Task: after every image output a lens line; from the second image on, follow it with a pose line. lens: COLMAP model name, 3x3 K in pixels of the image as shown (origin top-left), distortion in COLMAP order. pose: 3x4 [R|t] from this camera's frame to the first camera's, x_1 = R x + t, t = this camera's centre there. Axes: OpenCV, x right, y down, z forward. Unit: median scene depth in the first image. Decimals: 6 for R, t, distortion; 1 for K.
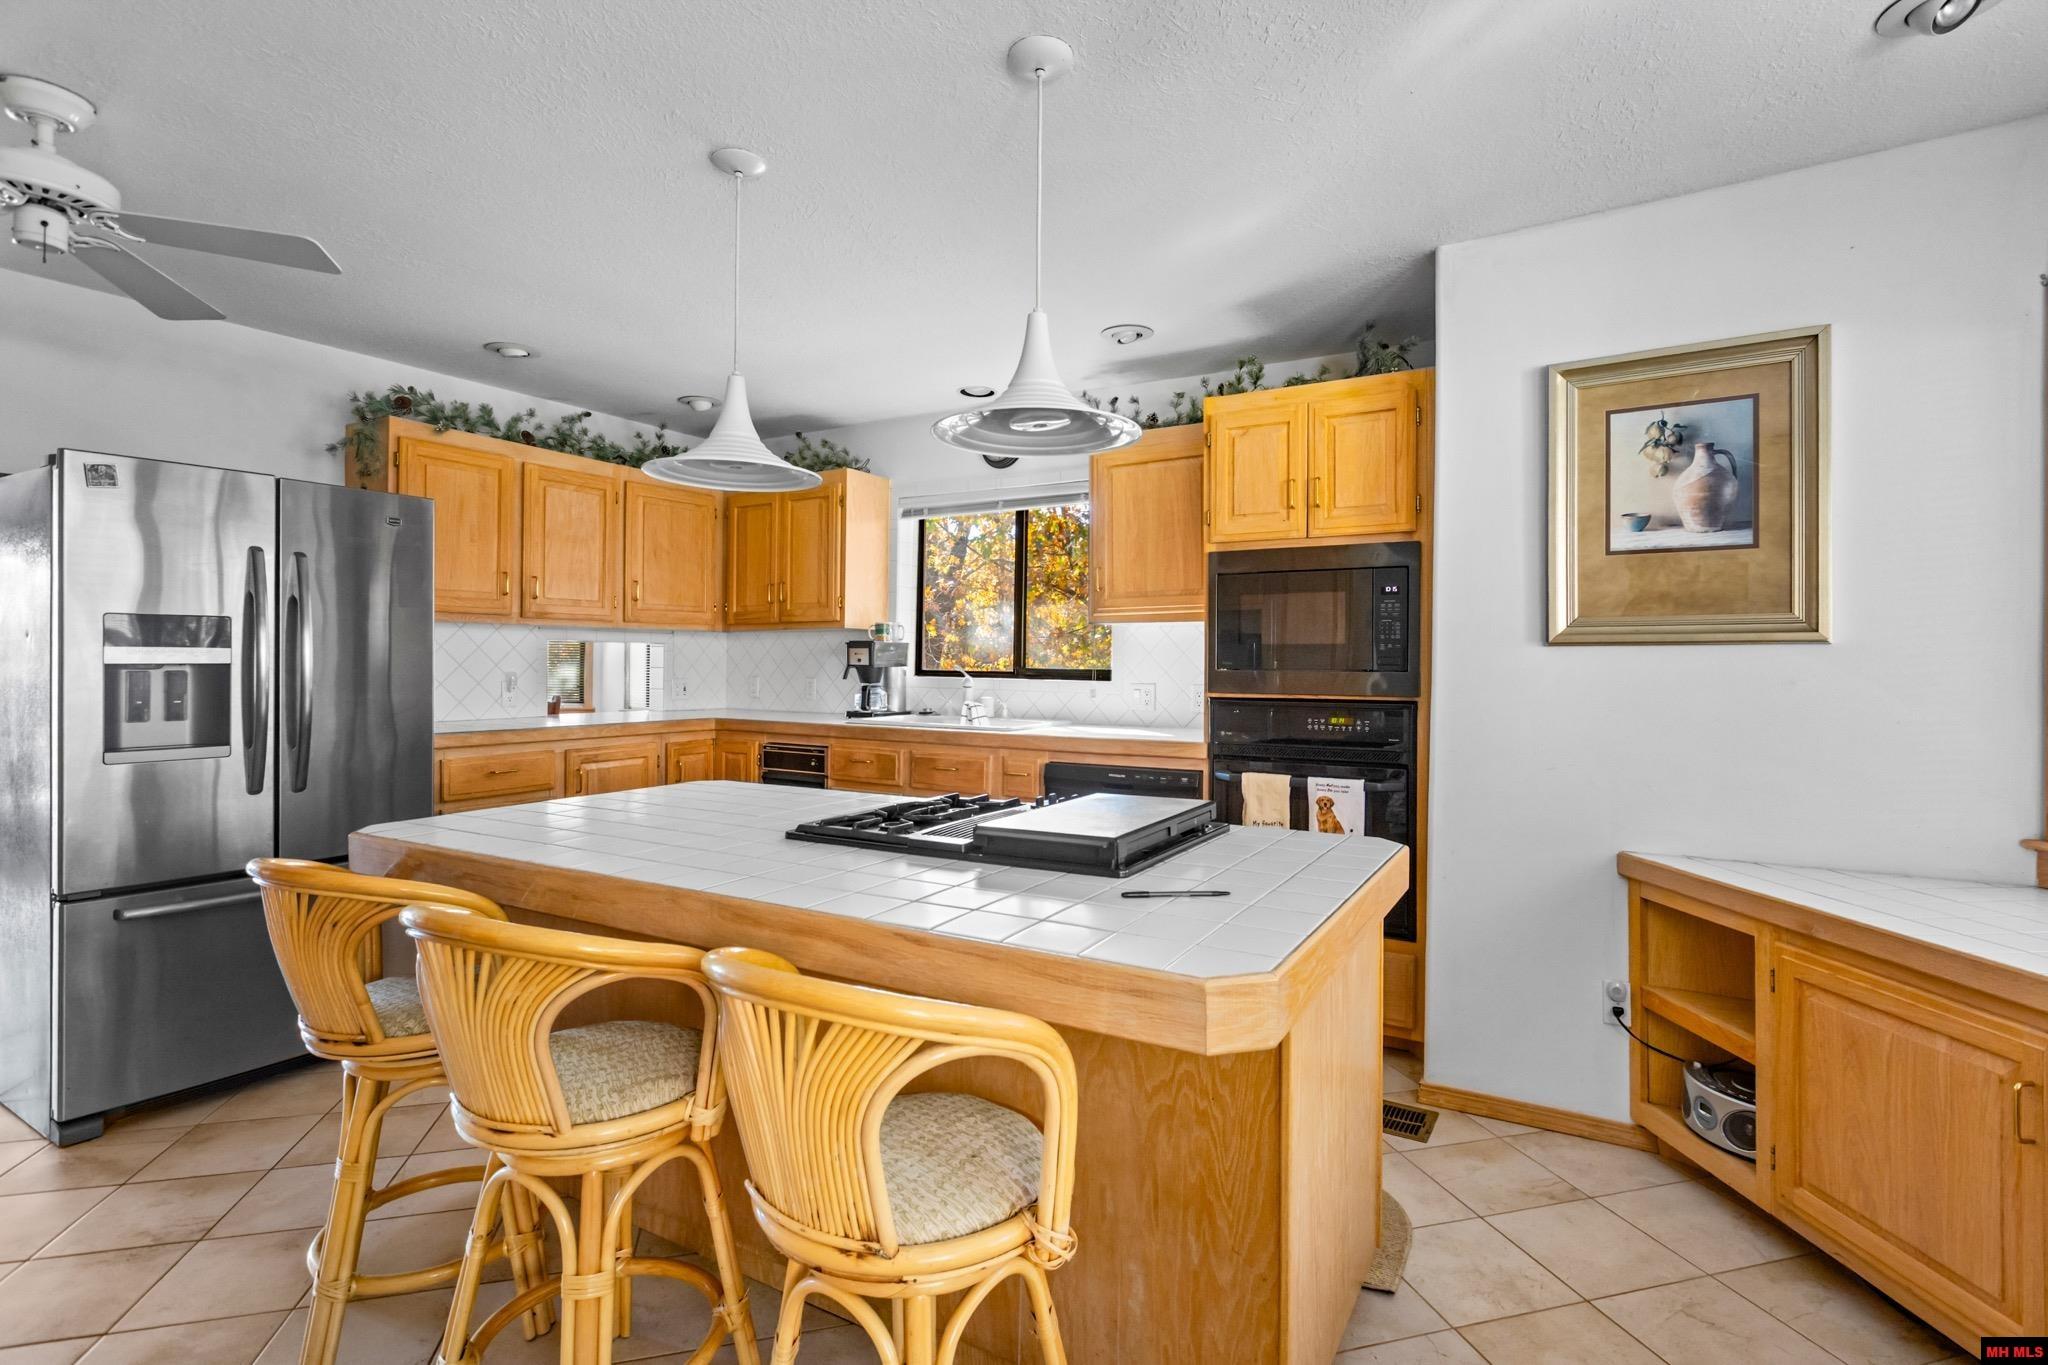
lens RADIAL K [[958.7, 0, 1083.3], [0, 958.7, 665.4], [0, 0, 1]] dist [0.001223, 0.000439]
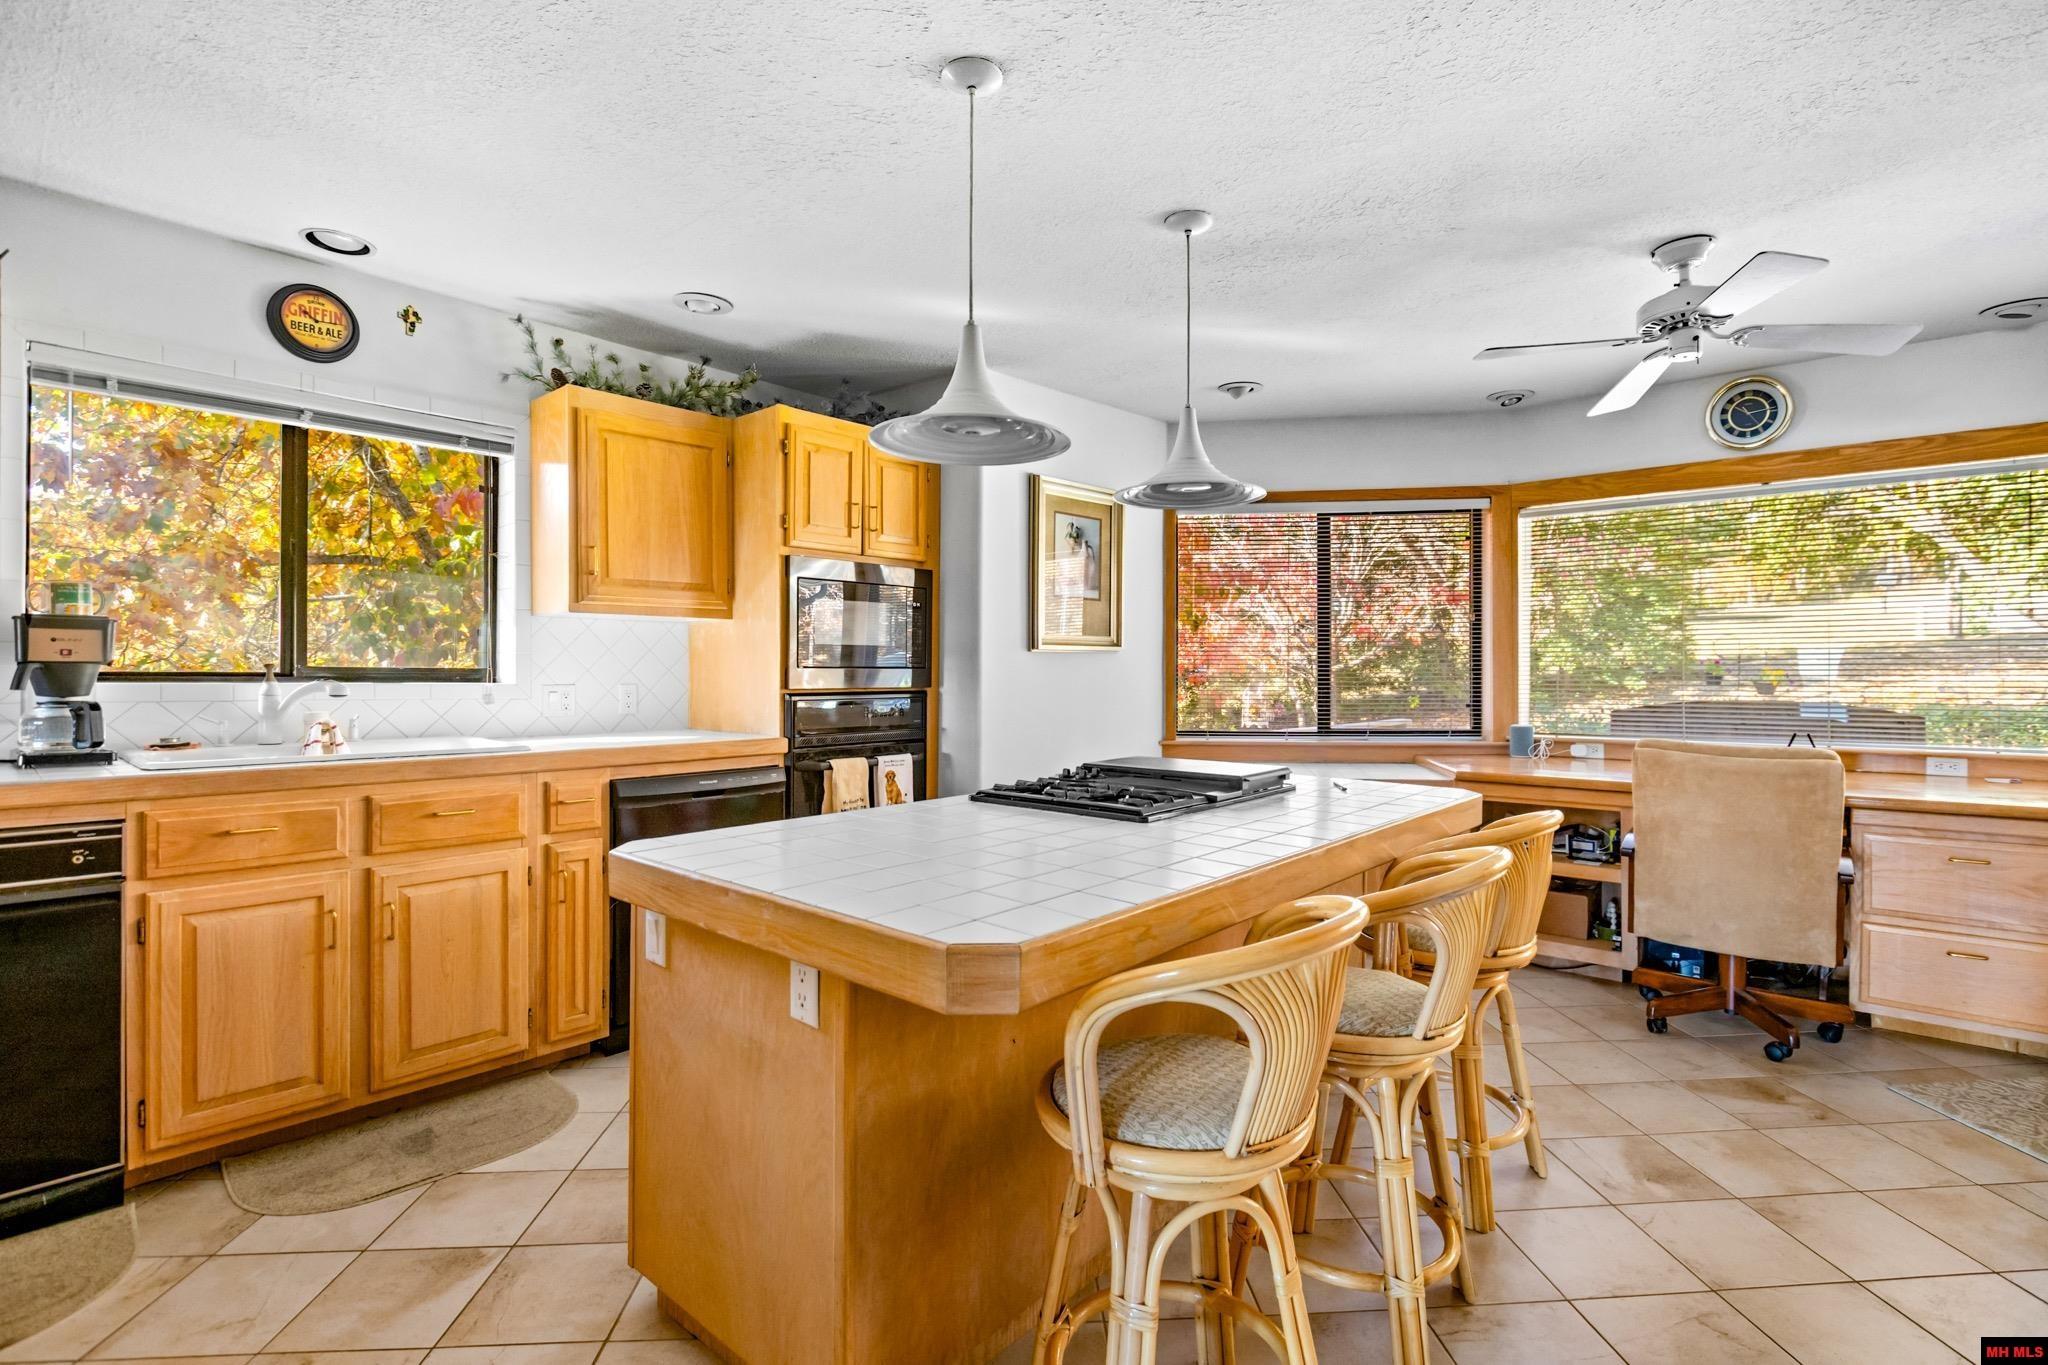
lens RADIAL K [[958.7, 0, 1083.3], [0, 958.7, 665.4], [0, 0, 1]] dist [0.001223, 0.000439]
pose [[0.204304, -0.007965, 0.978875, -0.679362], [-0.004898, 0.999946, 0.009159, -0.007401], [-0.978895, -0.006665, 0.204254, 0.383921]]
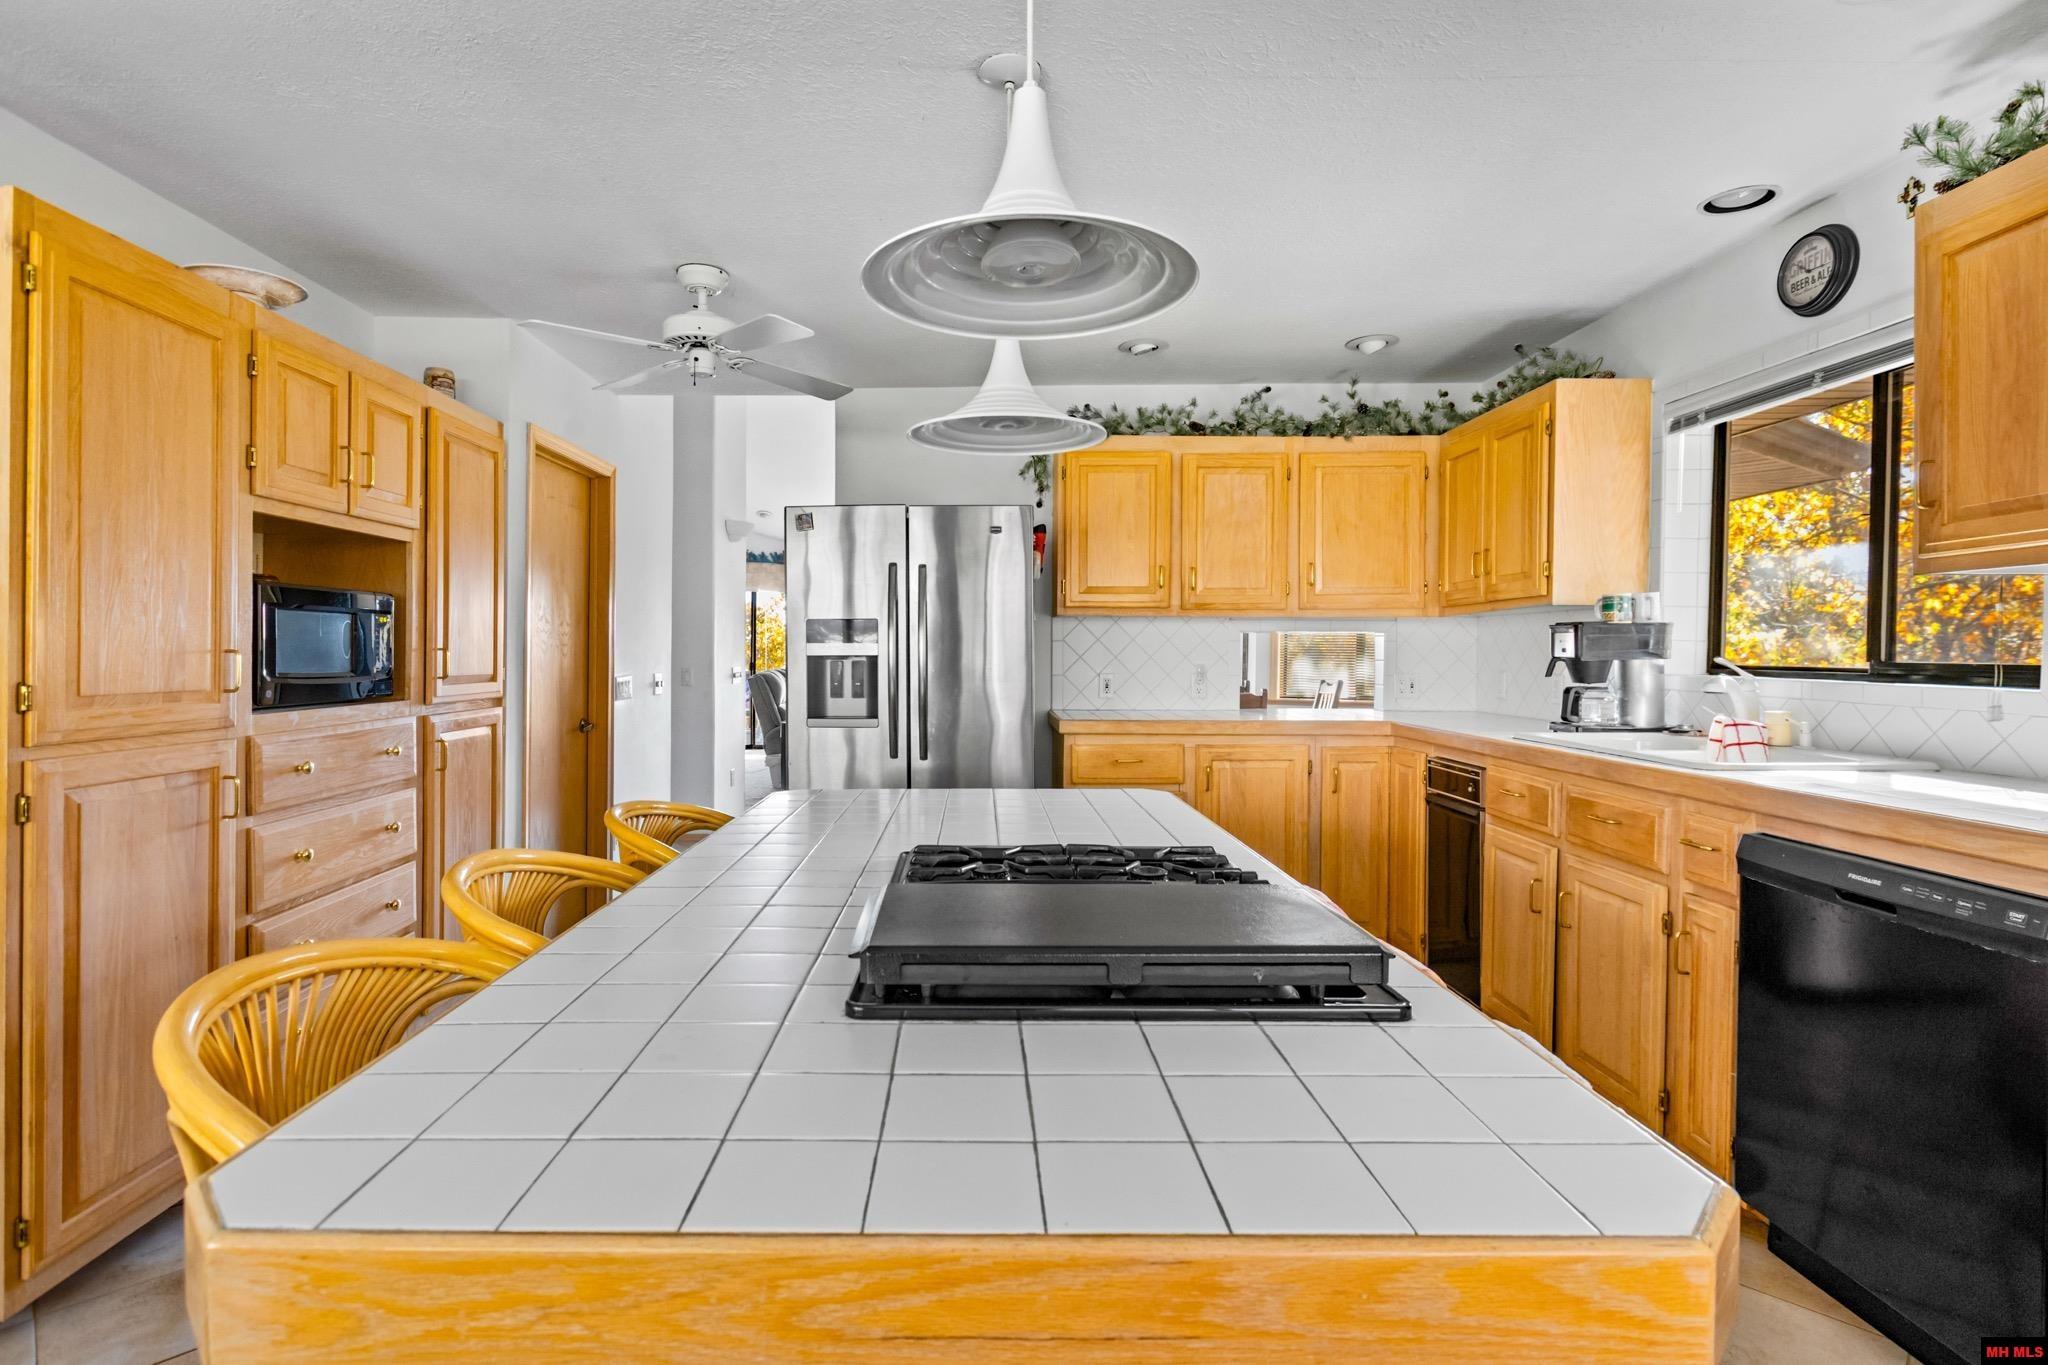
lens RADIAL K [[1020.2, 0, 981.3], [0, 1020.2, 654.4], [0, 0, 1]] dist [-0.001042, 0.000036]
pose [[0.475430, -0.002743, -0.879749, 0.237617], [-0.000700, 0.999994, -0.003496, 0.000878], [0.879753, 0.002278, 0.475425, 0.294500]]
